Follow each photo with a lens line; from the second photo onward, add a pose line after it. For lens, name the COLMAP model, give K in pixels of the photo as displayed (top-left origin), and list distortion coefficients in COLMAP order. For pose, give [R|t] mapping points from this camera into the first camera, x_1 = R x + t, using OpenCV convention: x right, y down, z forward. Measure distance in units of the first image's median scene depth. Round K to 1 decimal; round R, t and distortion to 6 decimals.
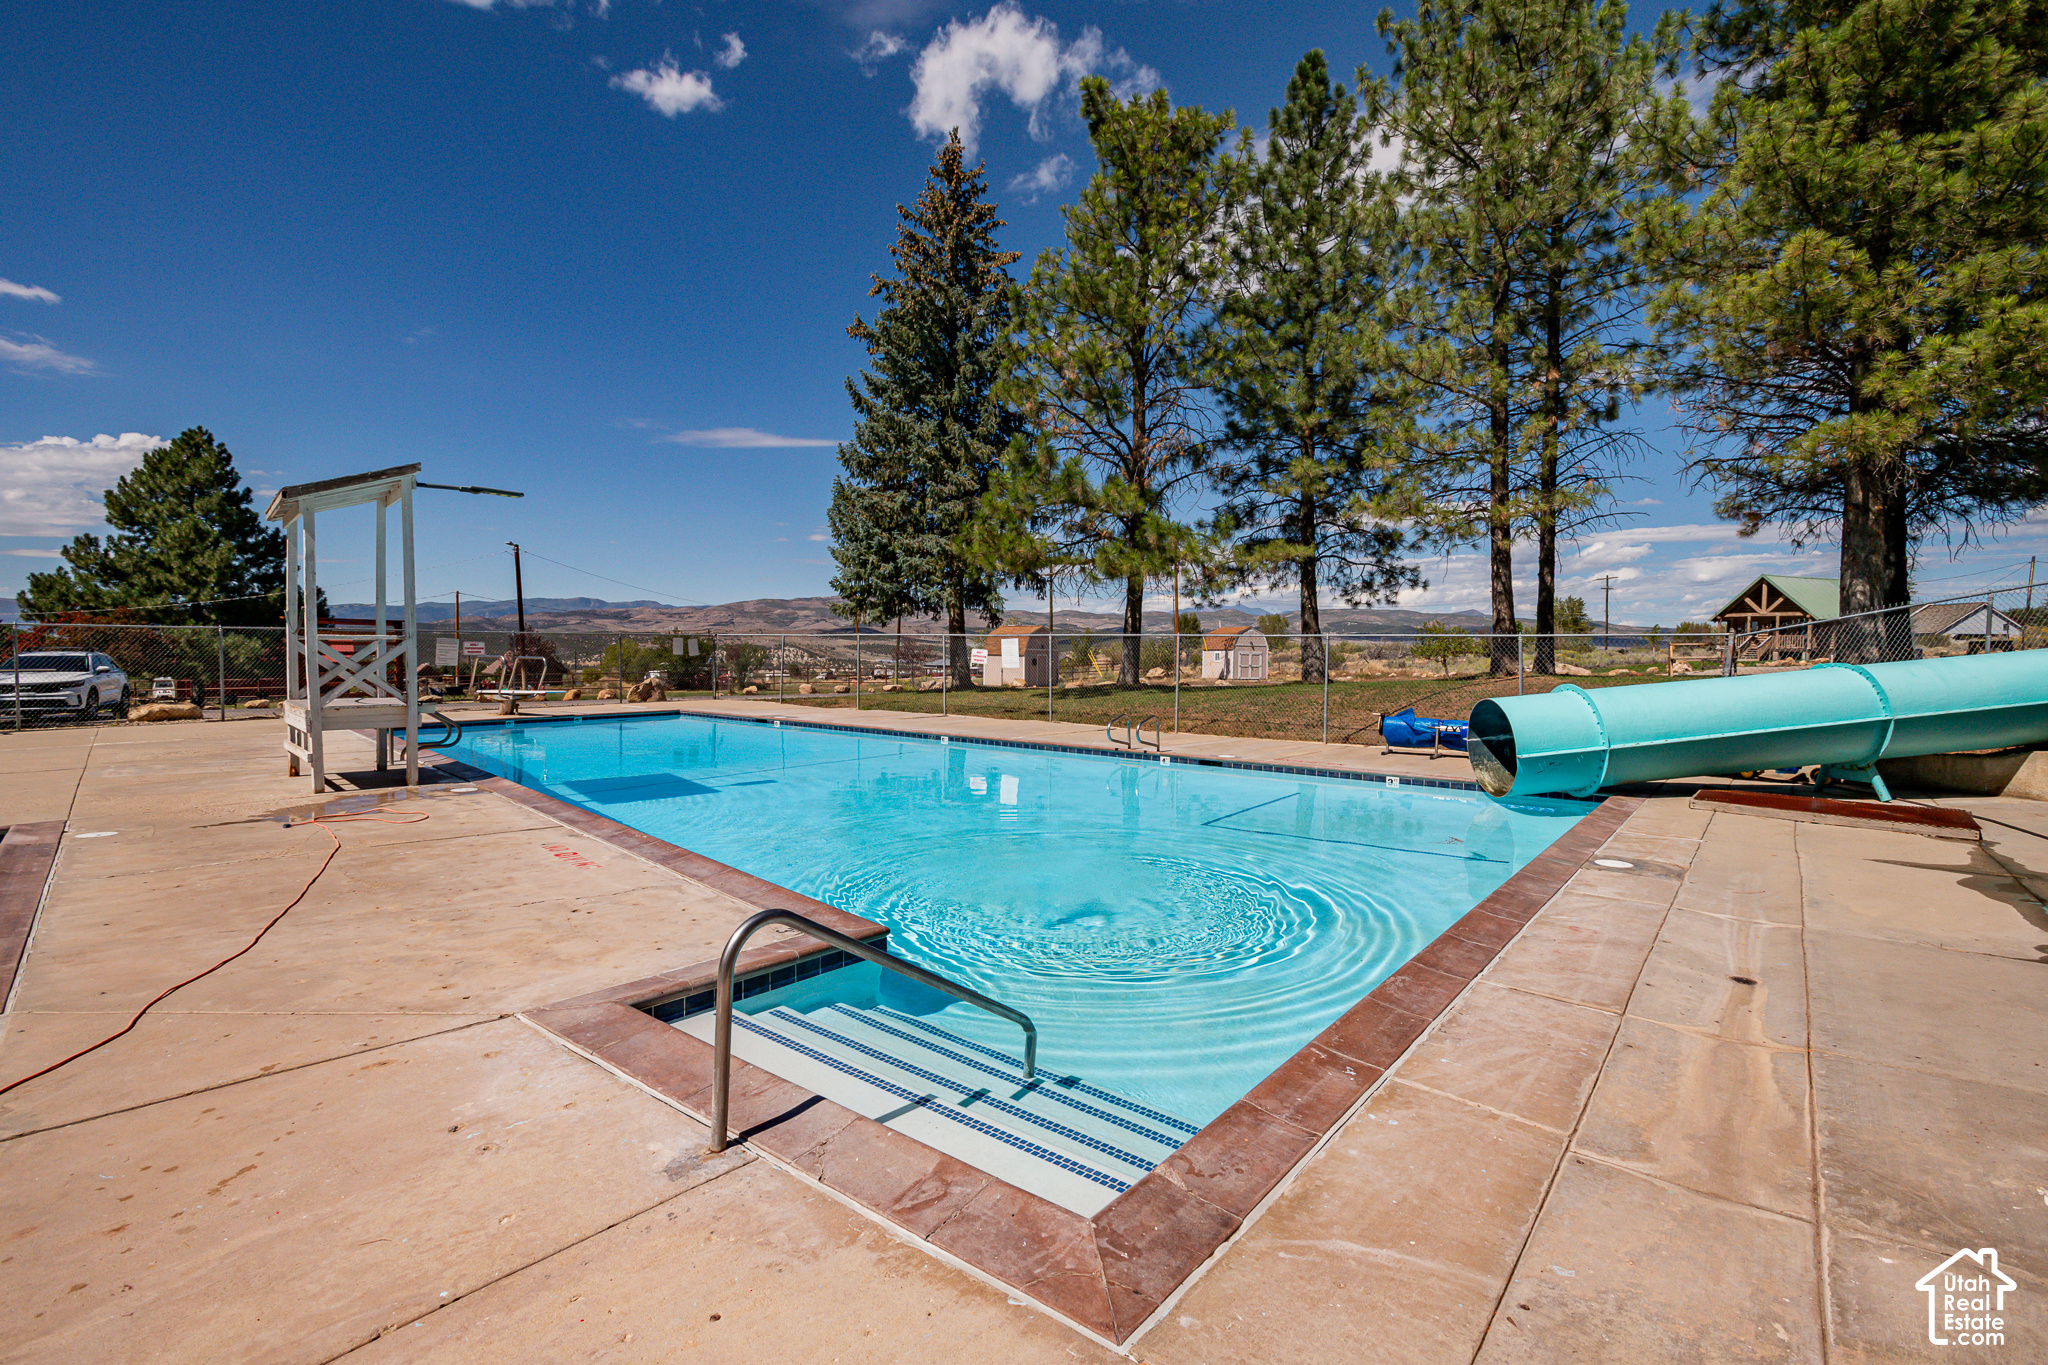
lens RADIAL K [[968.7, 0, 1041.8], [0, 968.7, 676.4], [0, 0, 1]] dist [0.000144, 0.001558]
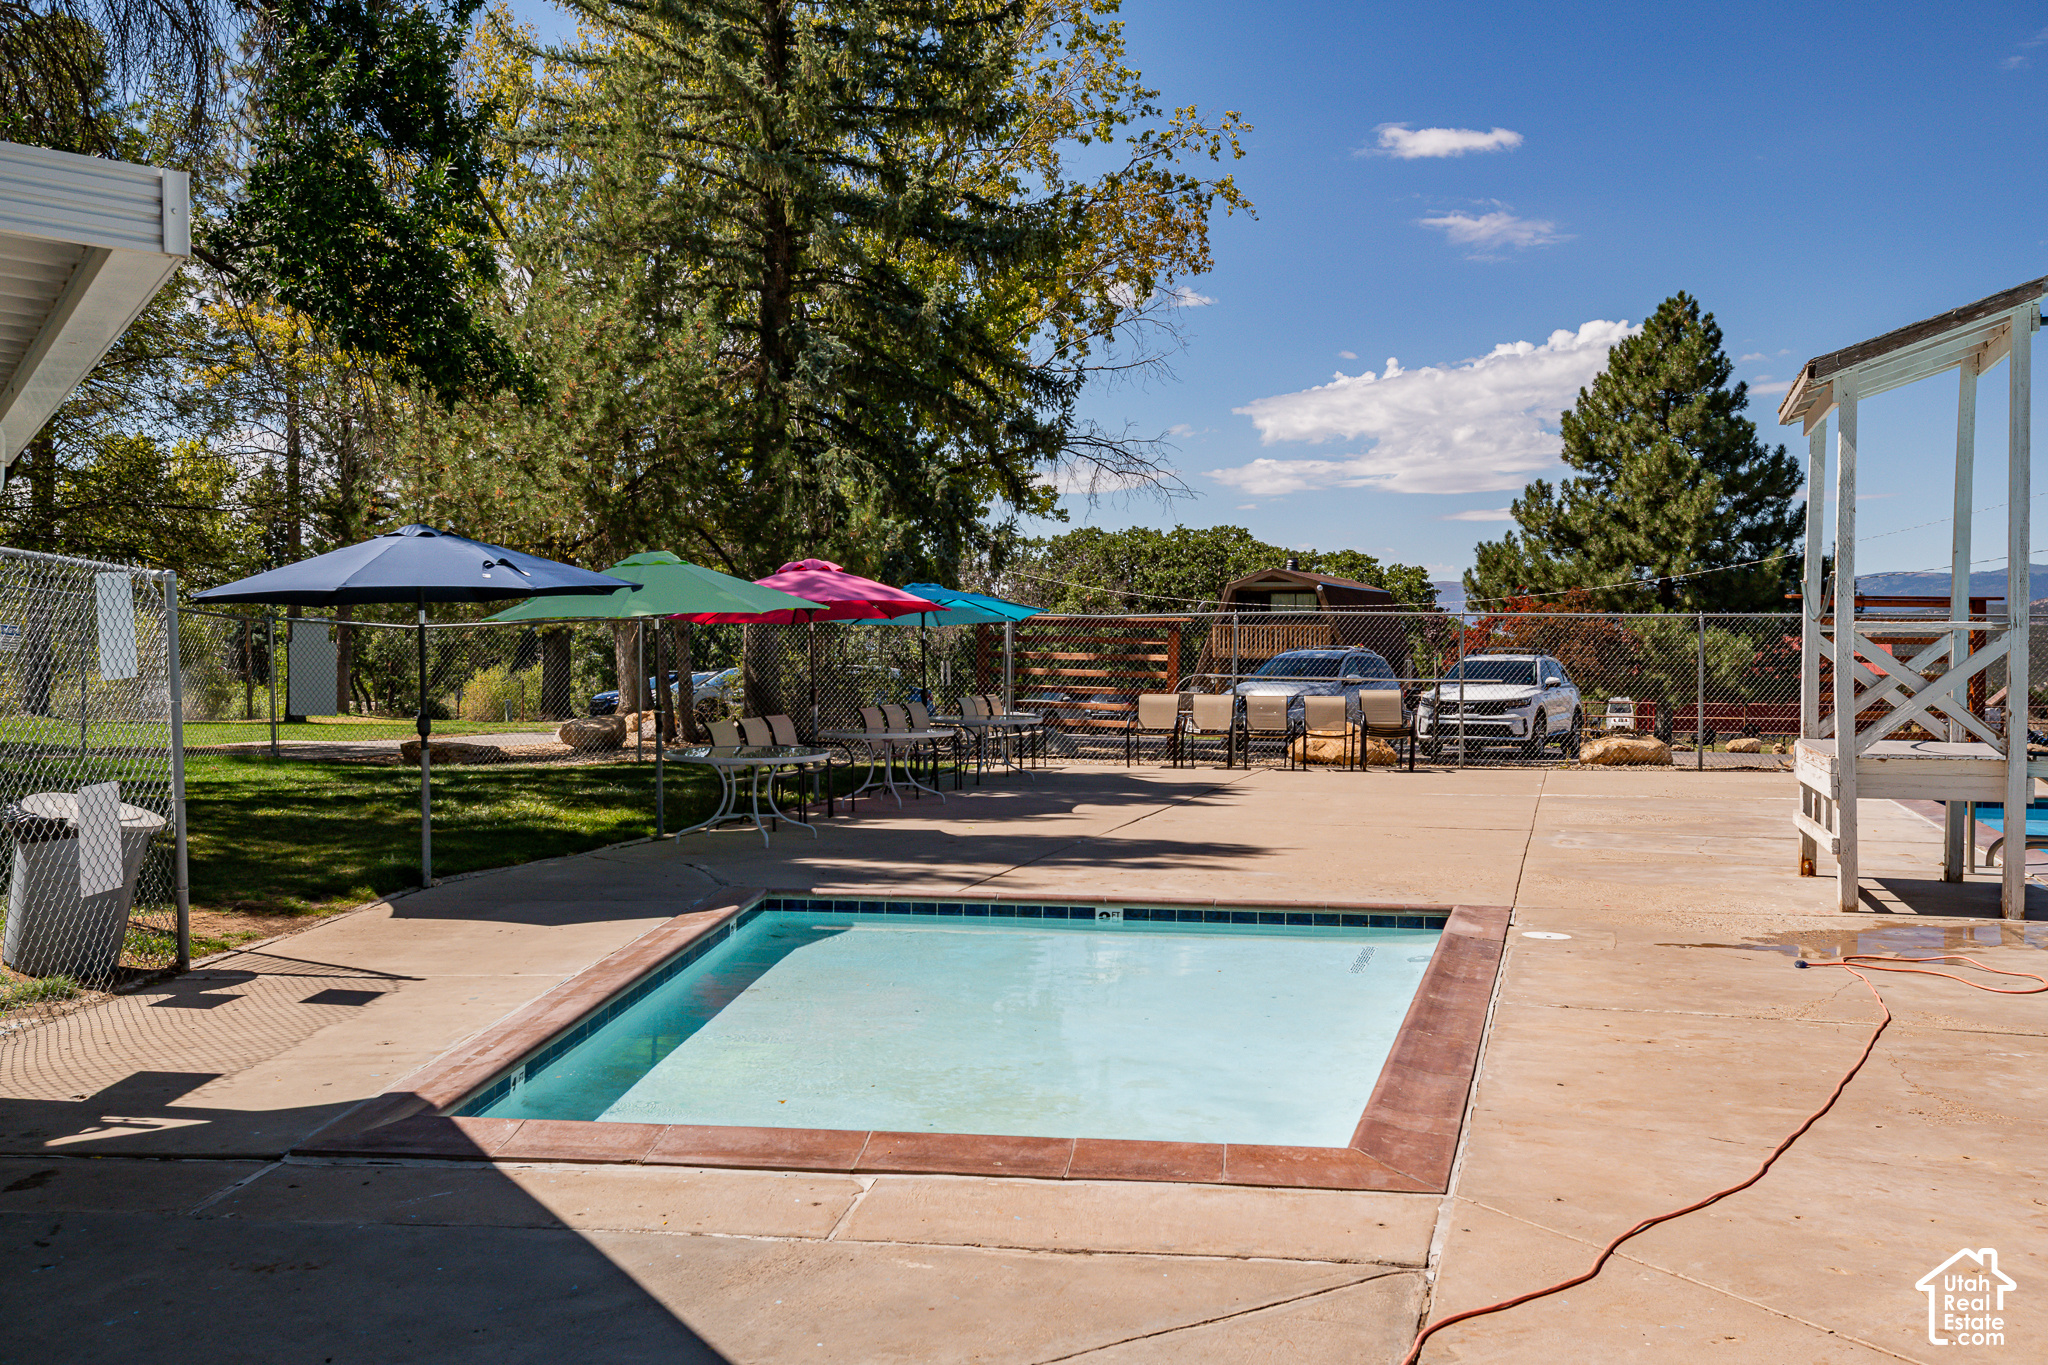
lens RADIAL K [[1948.4, 0, 1014.9], [0, 1948.4, 681.0], [0, 0, 1]] dist [0.040539, 0.000000]
pose [[0.509559, 0.015852, -0.860289, -0.010343], [-0.028919, 0.999581, 0.001289, 0.000738], [0.859949, 0.024222, 0.509804, 0.008043]]
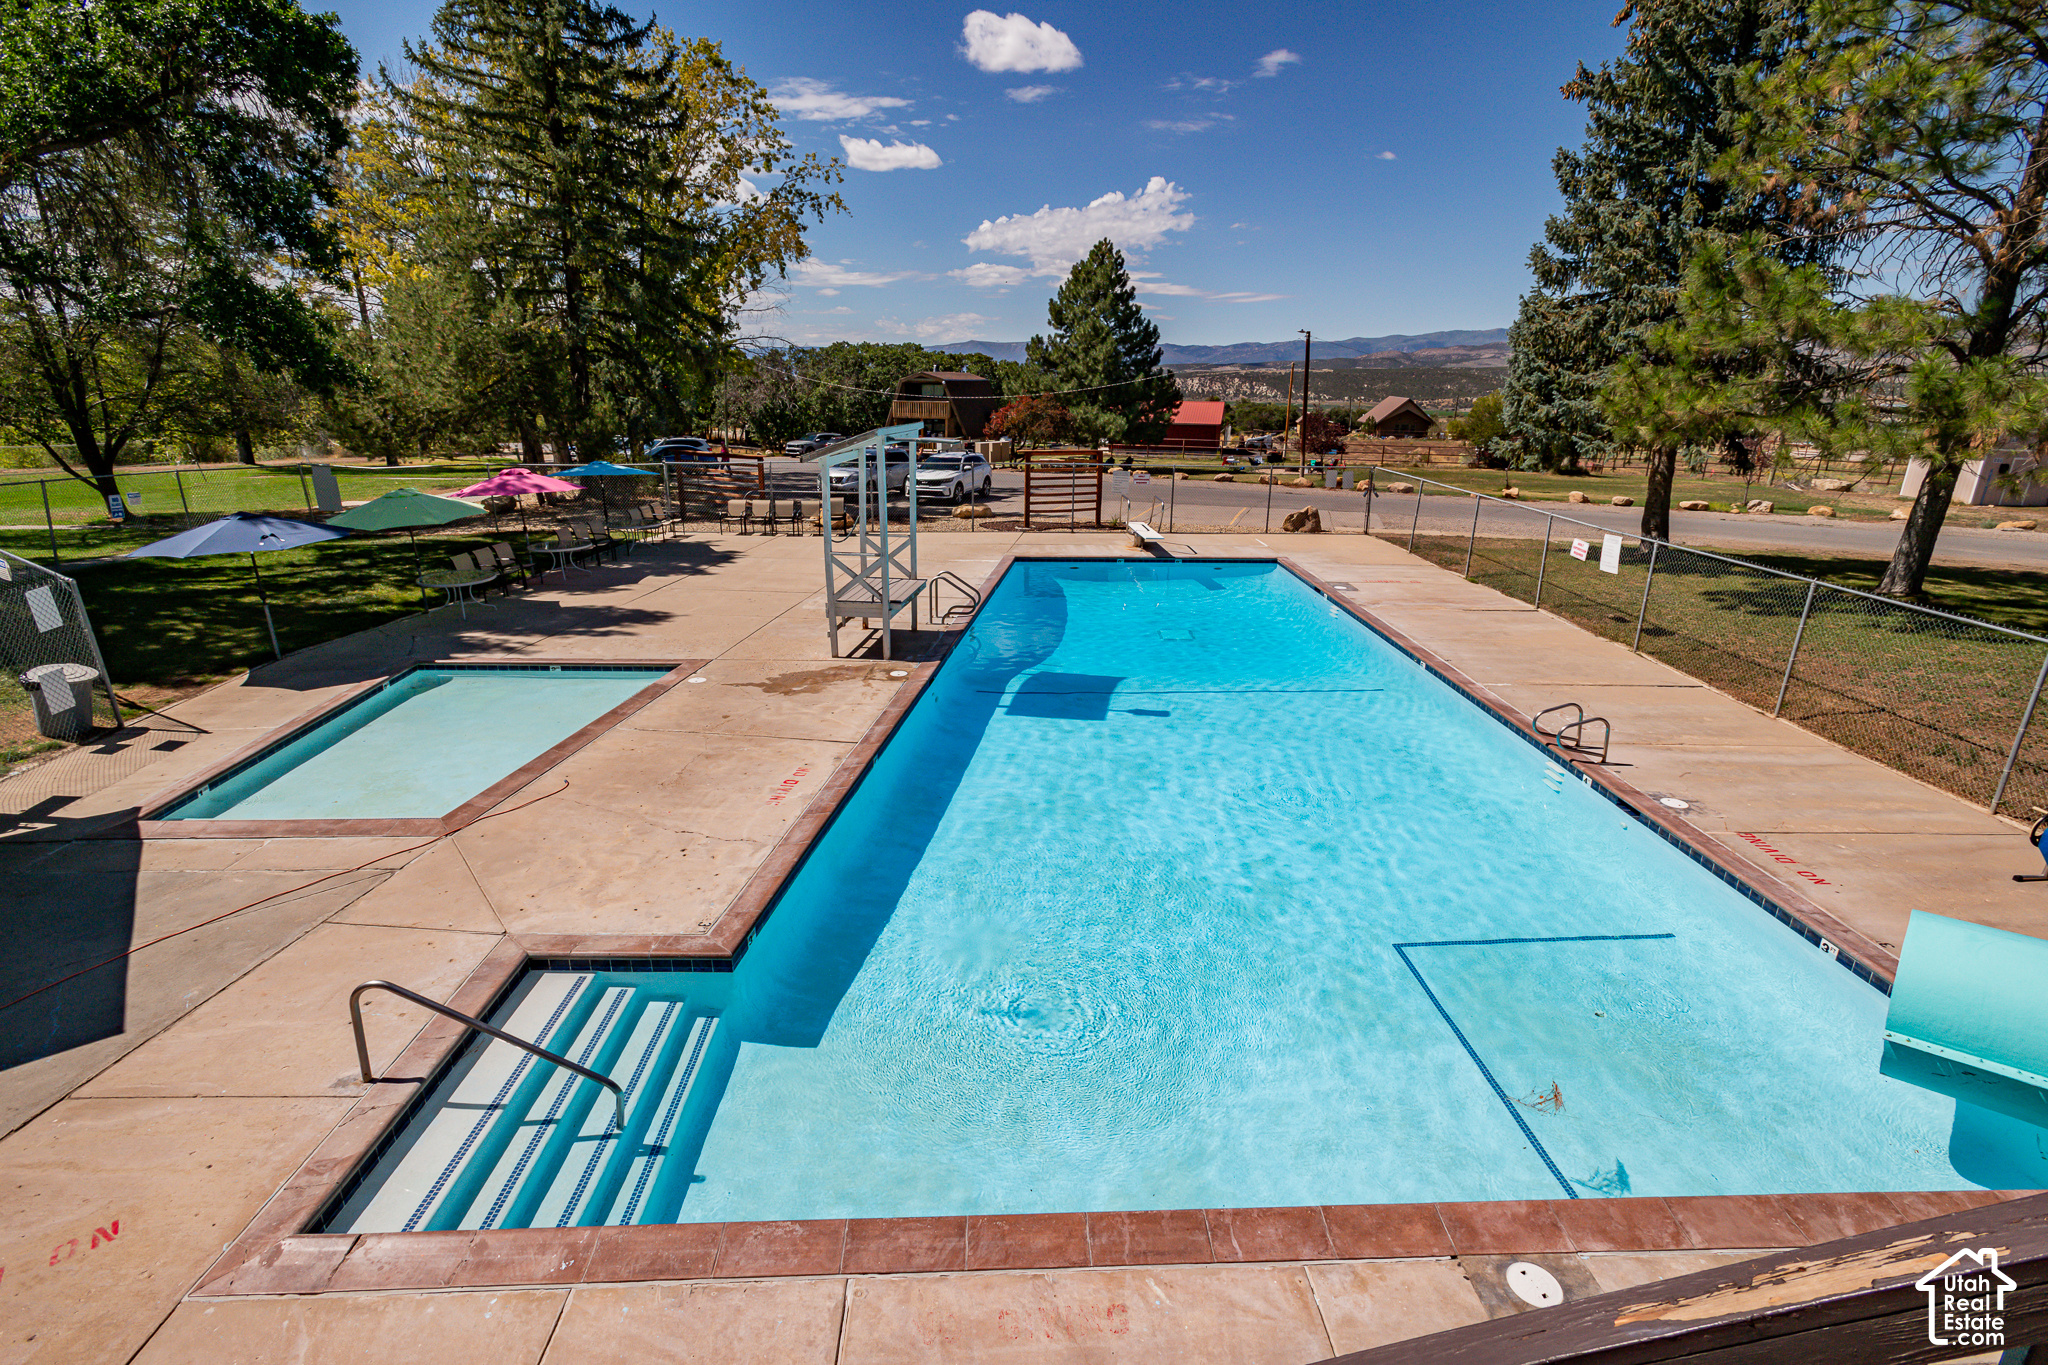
lens RADIAL K [[968.7, 0, 1035.7], [0, 968.7, 678.0], [0, 0, 1]] dist [0.000144, 0.001558]
pose [[0.640473, 0.237288, -0.730403, 0.213678], [-0.033834, 0.958865, 0.281841, -0.107562], [0.767235, -0.155799, 0.622156, 0.109572]]
